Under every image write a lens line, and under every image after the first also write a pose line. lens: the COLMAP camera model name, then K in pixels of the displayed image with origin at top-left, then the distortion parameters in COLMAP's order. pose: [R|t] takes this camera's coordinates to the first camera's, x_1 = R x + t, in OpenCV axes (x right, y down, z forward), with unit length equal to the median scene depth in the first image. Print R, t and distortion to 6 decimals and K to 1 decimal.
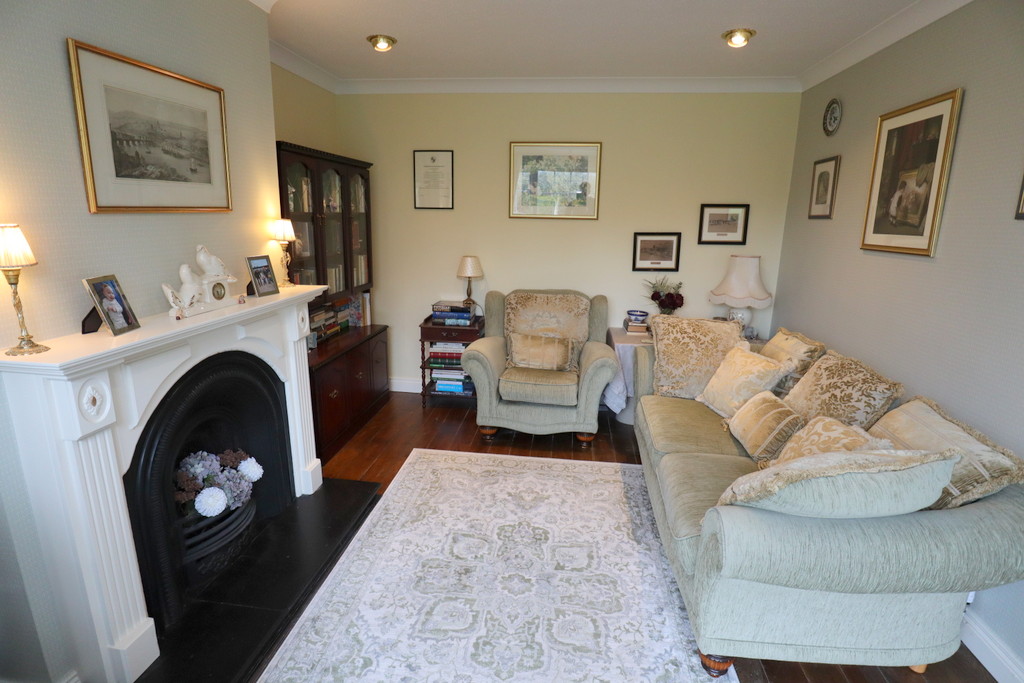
lens RADIAL K [[524.1, 0, 515.0], [0, 524.1, 337.8], [0, 0, 1]] dist [-0.003049, -0.000555]
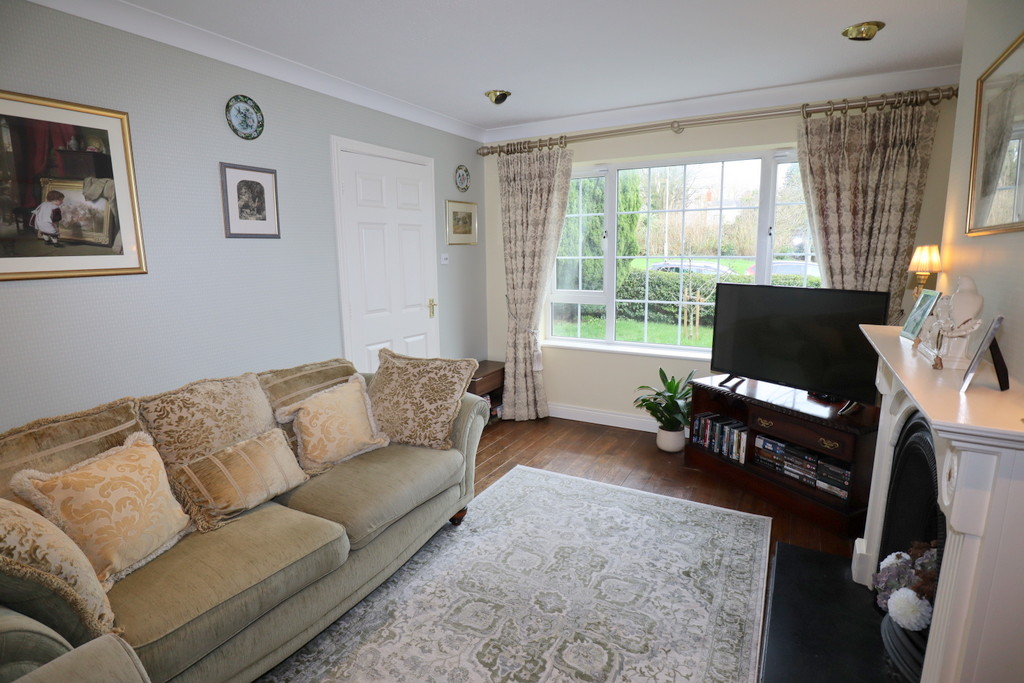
lens RADIAL K [[524.1, 0, 513.4], [0, 524.1, 337.4], [0, 0, 1]] dist [-0.003049, -0.000555]
pose [[-0.924638, -0.074264, 0.373535, -0.250541], [0.080191, 0.920851, 0.381579, -0.357284], [-0.372308, 0.382776, -0.845499, 1.572837]]
